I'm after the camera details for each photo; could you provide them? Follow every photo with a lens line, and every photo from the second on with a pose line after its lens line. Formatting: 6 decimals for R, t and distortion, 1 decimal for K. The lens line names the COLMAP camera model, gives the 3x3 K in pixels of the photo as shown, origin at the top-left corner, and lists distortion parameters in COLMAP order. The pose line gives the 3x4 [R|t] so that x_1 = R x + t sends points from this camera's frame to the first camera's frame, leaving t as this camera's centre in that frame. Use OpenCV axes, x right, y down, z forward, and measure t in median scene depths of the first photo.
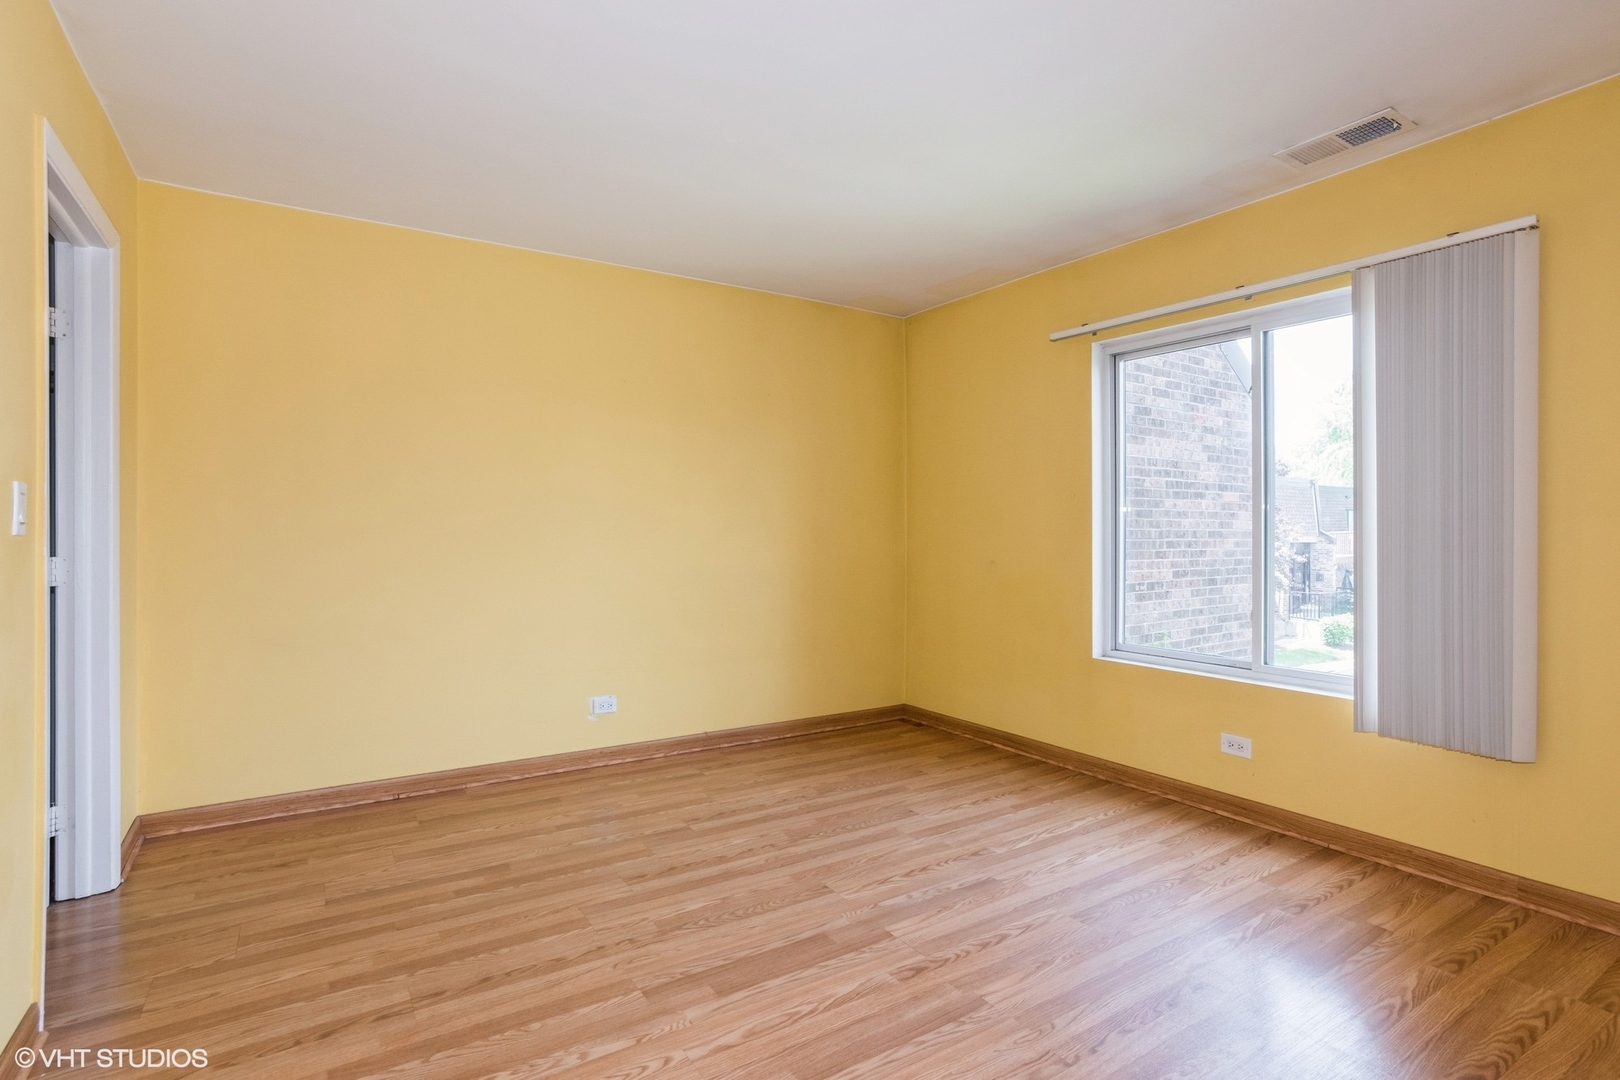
lens RADIAL K [[805.9, 0, 817.5], [0, 805.9, 530.3], [0, 0, 1]] dist [-0.070927, 0.041769]
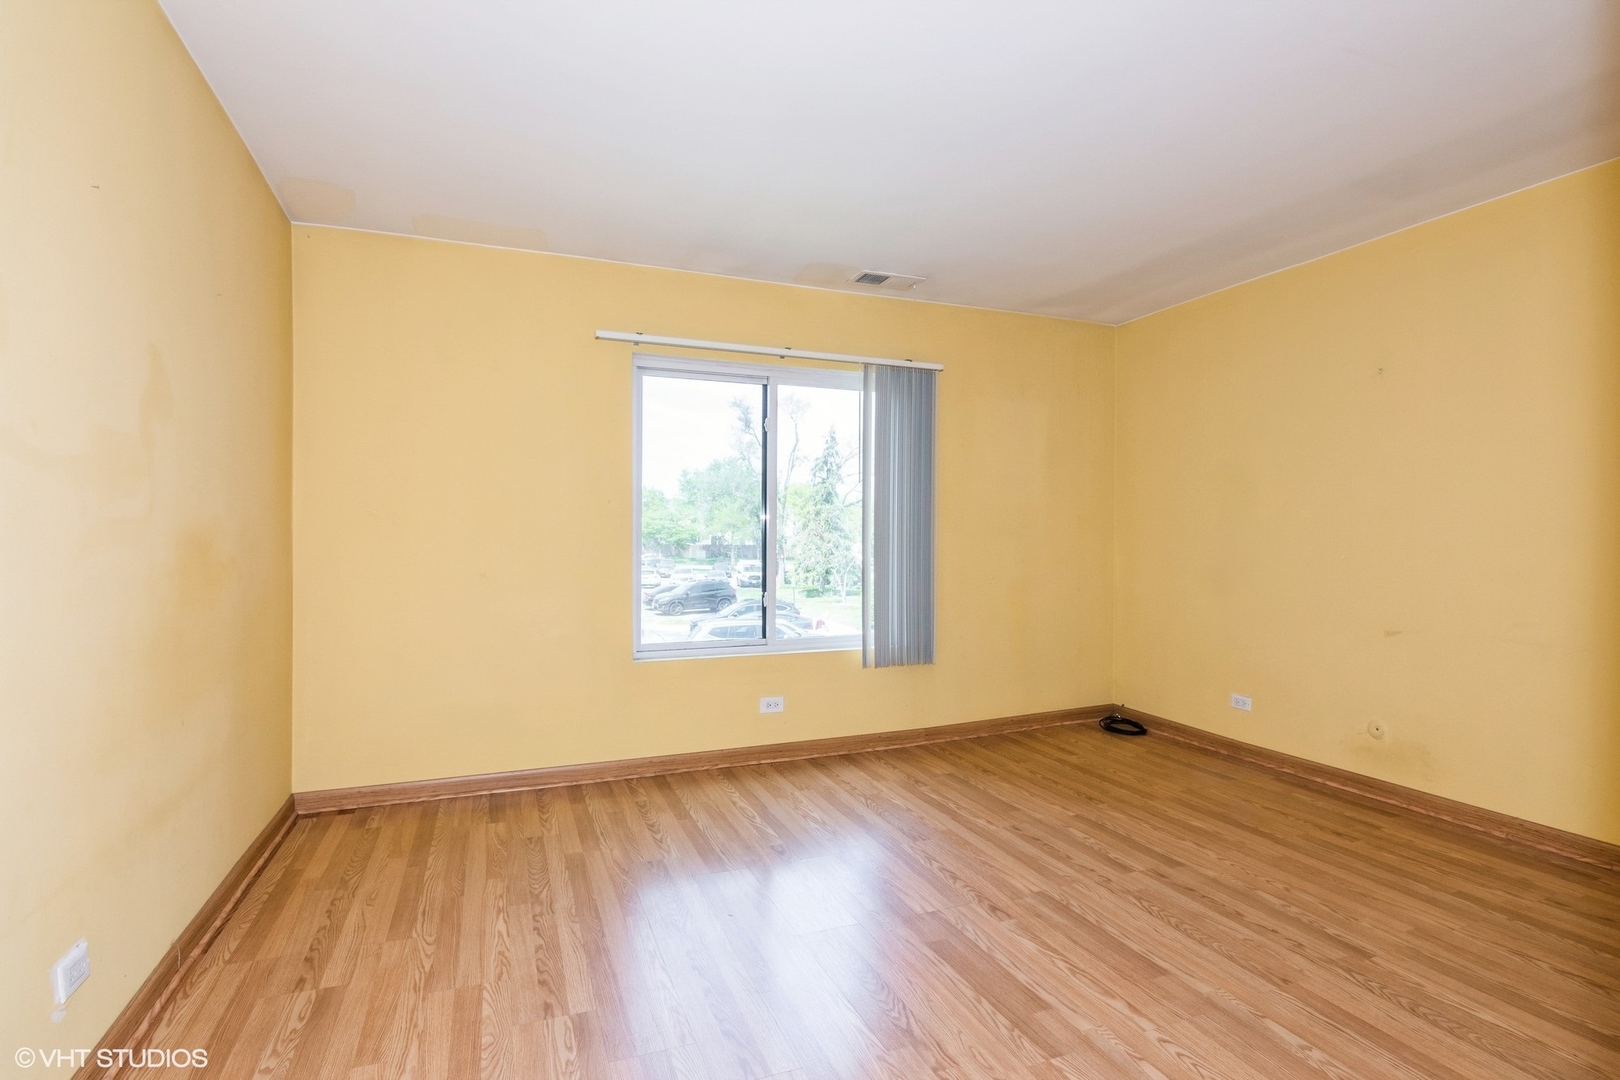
lens RADIAL K [[796.1, 0, 810.0], [0, 796.1, 540.0], [0, 0, 1]] dist [-0.018811, -0.000571]
pose [[0.190463, -0.007169, 0.981668, -0.746086], [0.000616, 0.999974, 0.007183, -0.003950], [-0.981694, -0.000763, 0.190462, 0.717564]]
